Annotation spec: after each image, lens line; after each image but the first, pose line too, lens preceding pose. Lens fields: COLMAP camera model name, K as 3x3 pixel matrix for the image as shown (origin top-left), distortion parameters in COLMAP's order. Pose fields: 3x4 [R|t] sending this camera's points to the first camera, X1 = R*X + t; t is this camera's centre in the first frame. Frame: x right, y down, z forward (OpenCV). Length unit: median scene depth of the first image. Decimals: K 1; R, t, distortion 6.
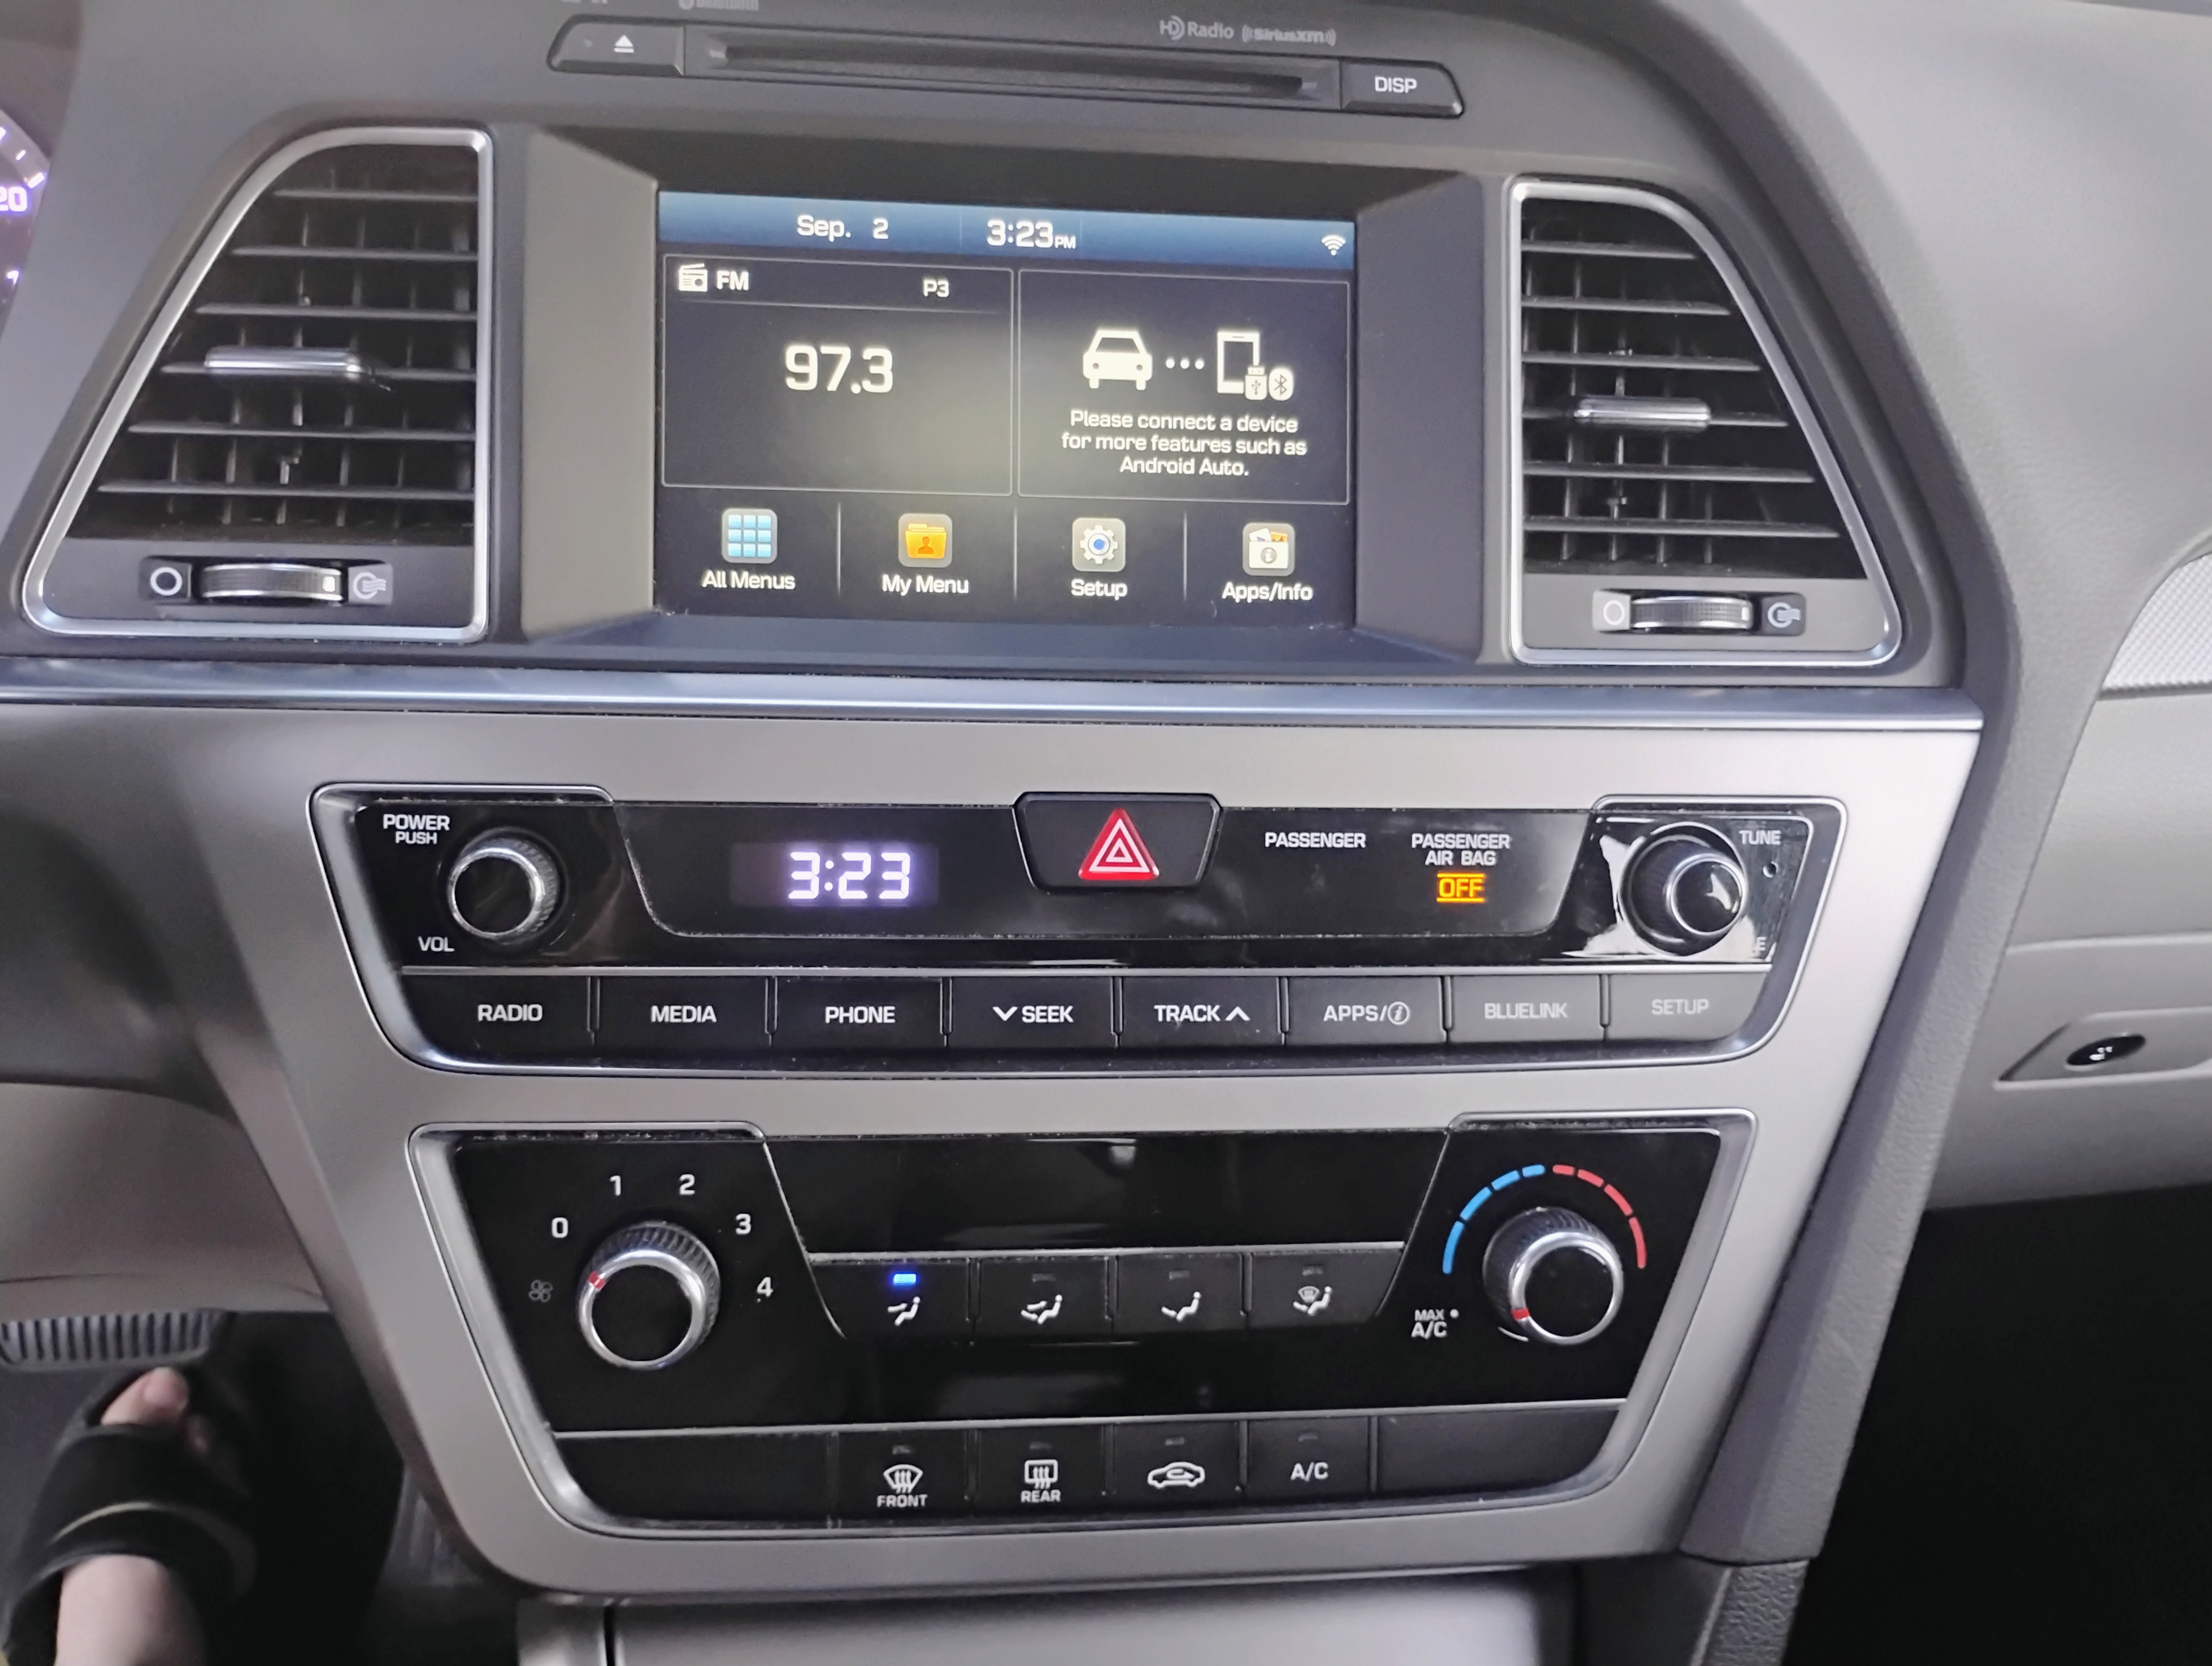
lens RADIAL K [[1825.5, 0, 1103.3], [0, 1825.5, 823.7], [0, 0, 1]] dist [0.039757, -0.058149]
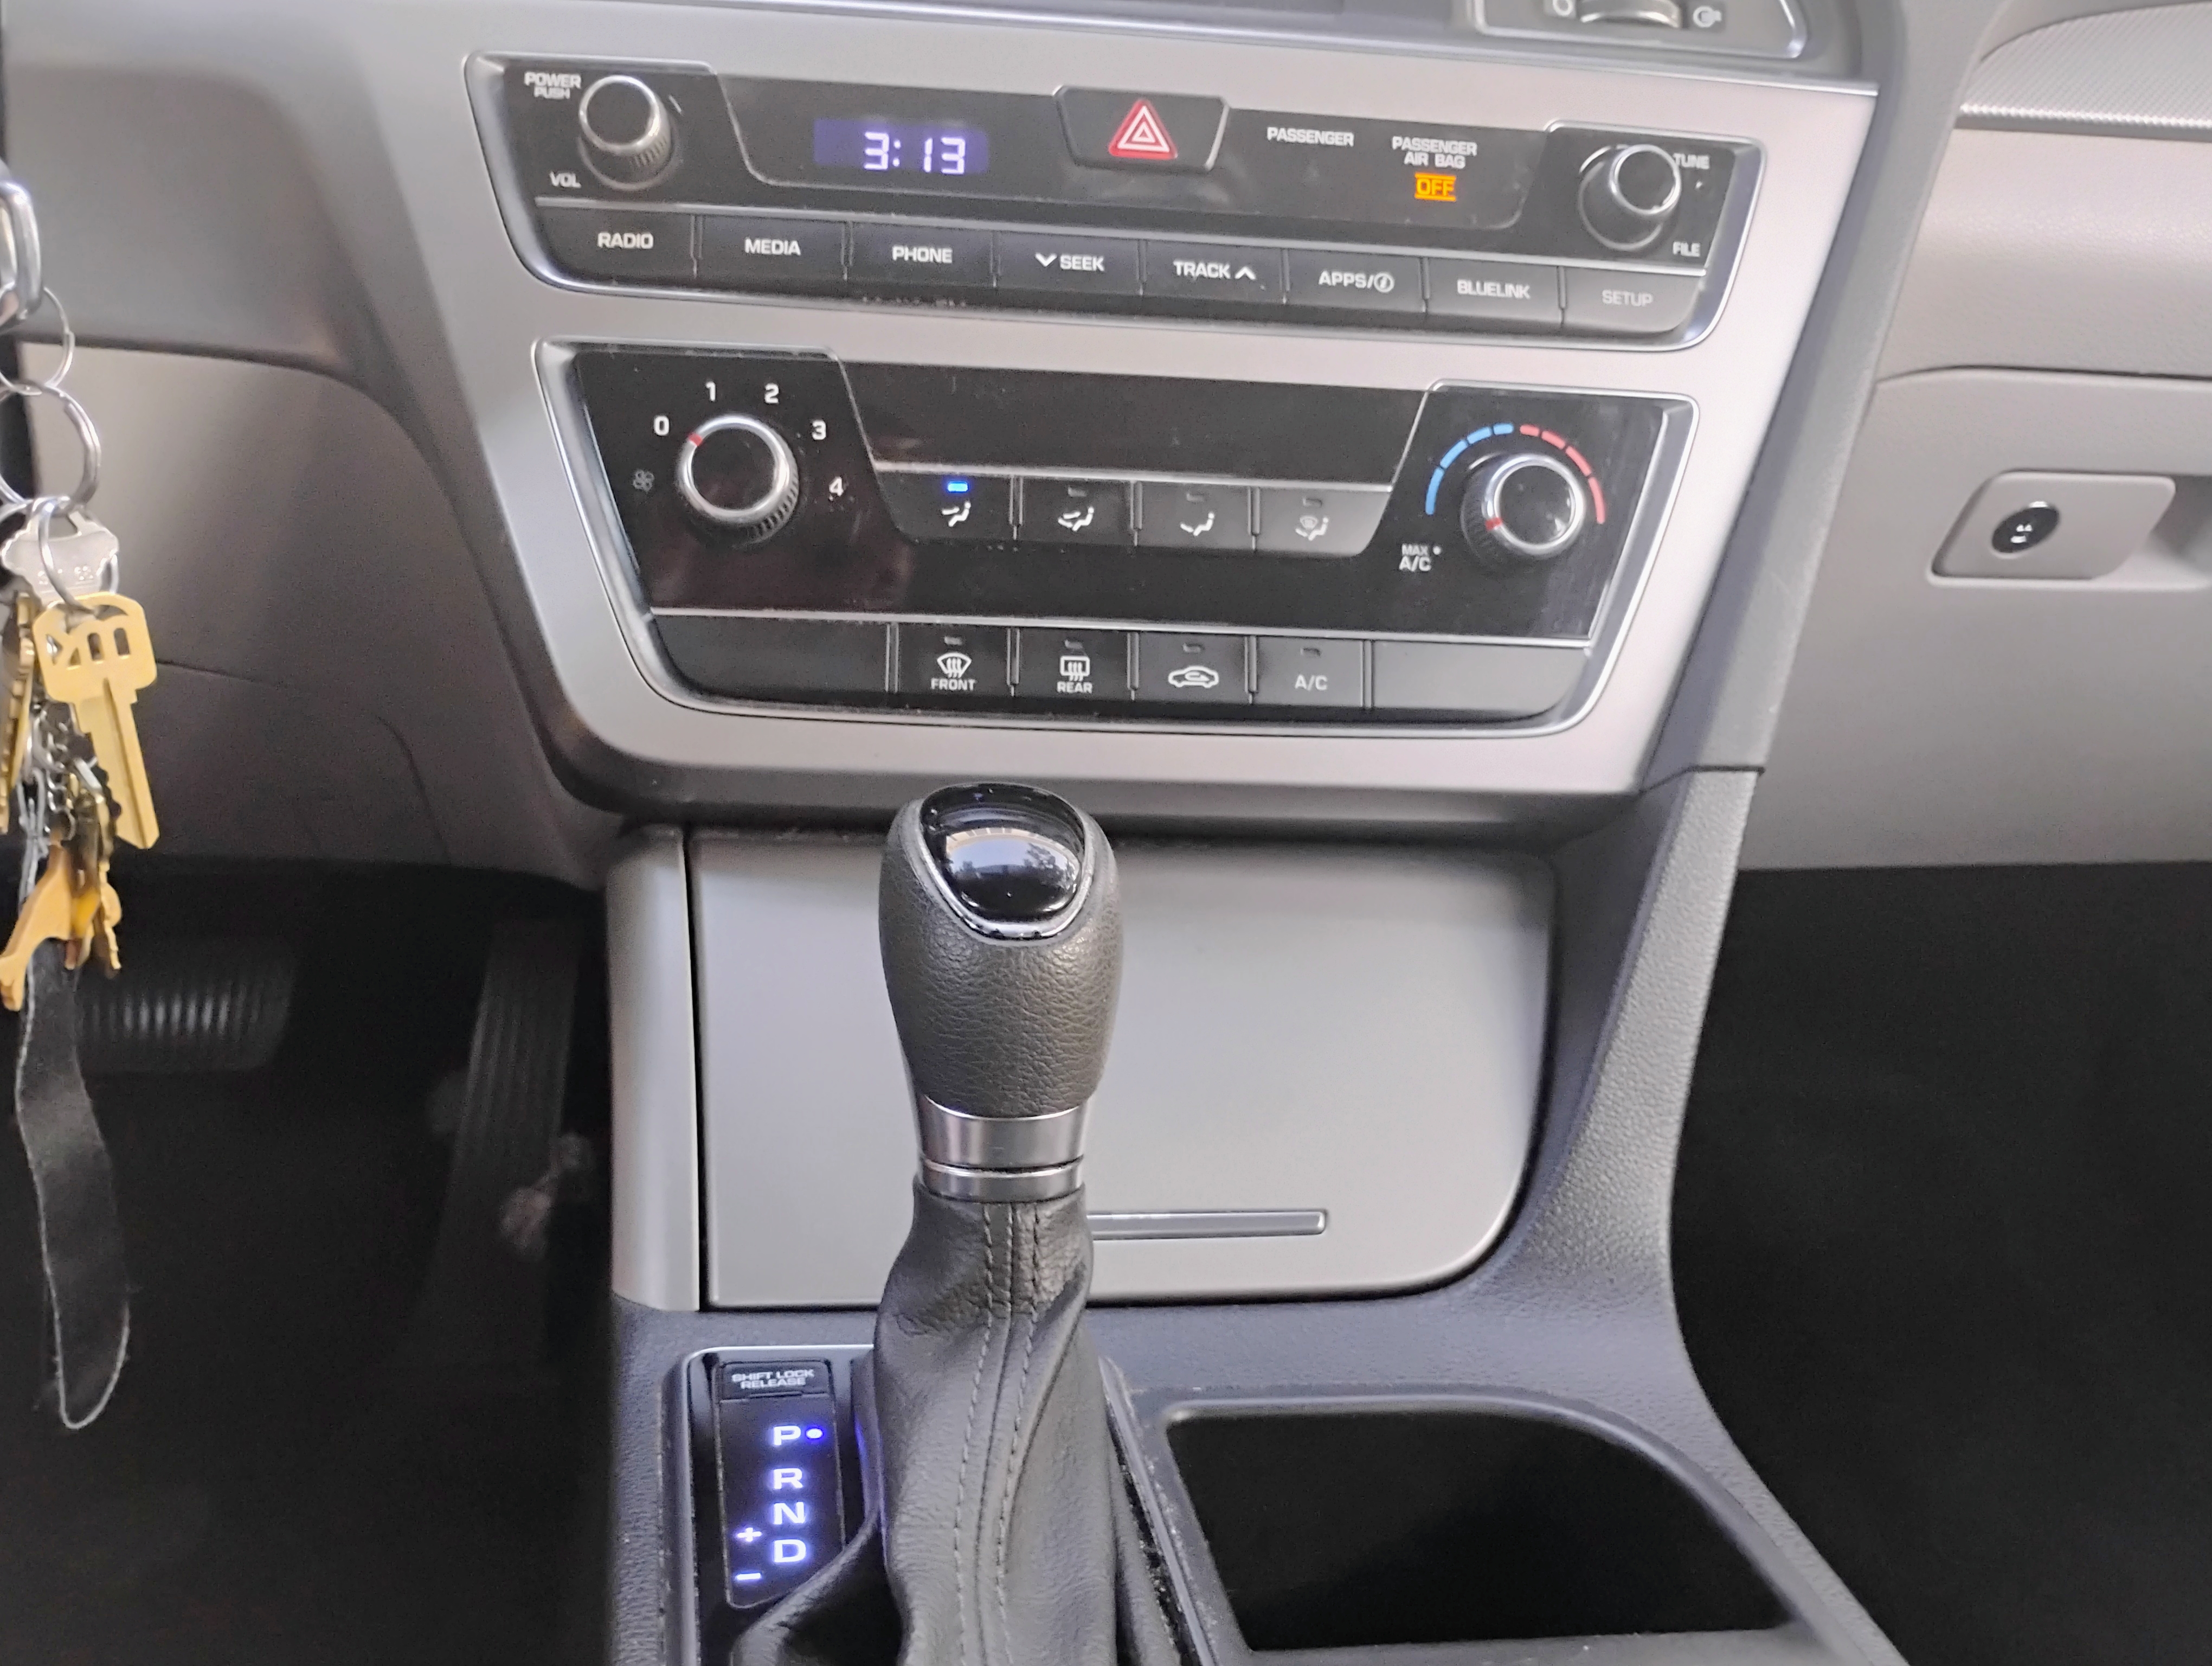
lens RADIAL K [[1825.5, 0, 1111.8], [0, 1825.5, 846.7], [0, 0, 1]] dist [0.039757, -0.058149]
pose [[0.999993, 0.001124, -0.003433, -0.007093], [-0.001564, 0.991386, -0.130964, 0.619117], [0.003257, 0.130969, 0.991381, -0.110744]]
